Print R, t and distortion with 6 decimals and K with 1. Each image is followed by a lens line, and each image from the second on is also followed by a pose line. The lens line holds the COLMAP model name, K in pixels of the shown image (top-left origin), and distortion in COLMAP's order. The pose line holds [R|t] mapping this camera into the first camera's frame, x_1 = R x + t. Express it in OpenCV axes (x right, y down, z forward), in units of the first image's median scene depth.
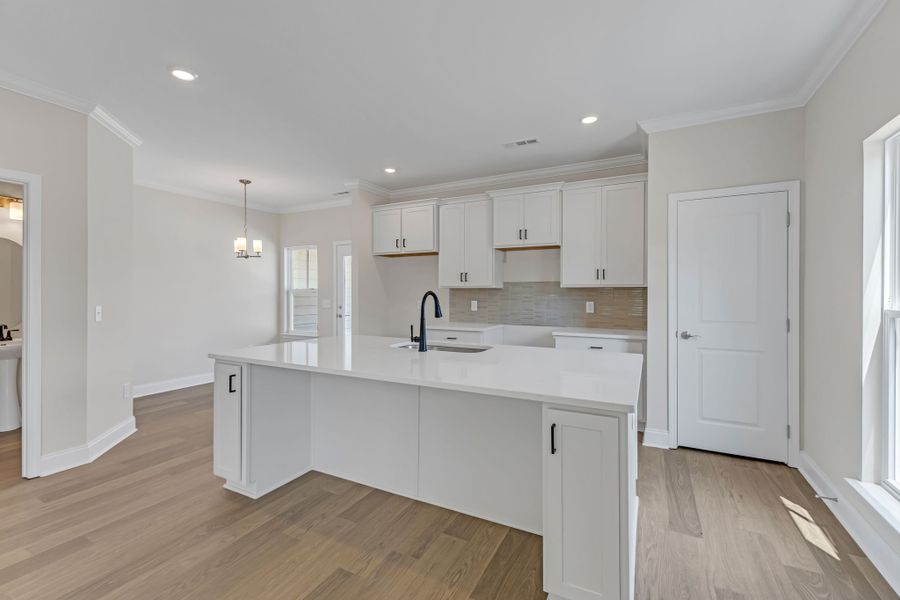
lens RADIAL K [[392.8, 0, 447.8], [0, 392.8, 292.1], [0, 0, 1]] dist [0.002209, 0.001377]
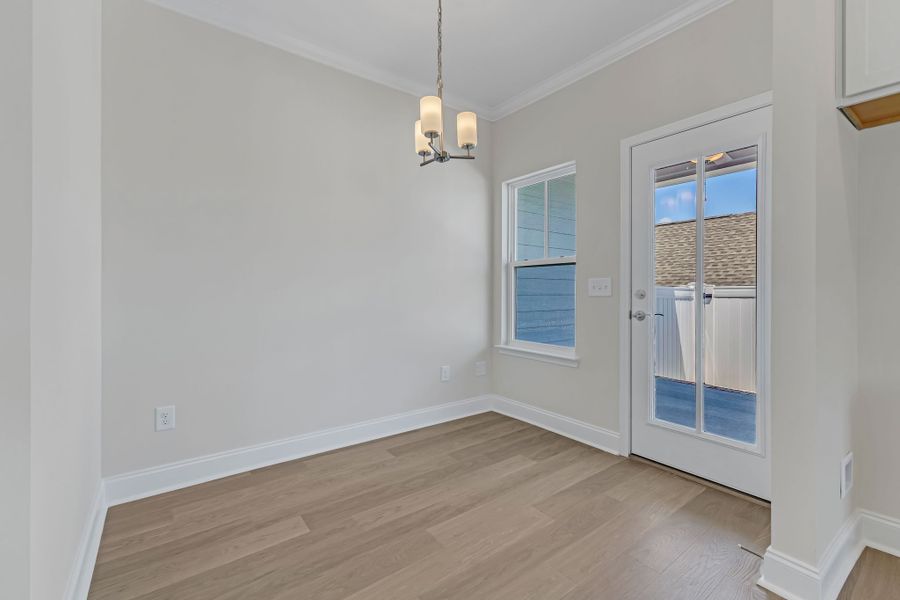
lens RADIAL K [[392.8, 0, 450.7], [0, 392.8, 295.2], [0, 0, 1]] dist [0.002209, 0.001377]
pose [[0.912900, 0.007405, -0.408115, -0.286254], [-0.002168, 0.999909, 0.013293, 0.033550], [0.408176, -0.011250, 0.912834, 0.538236]]
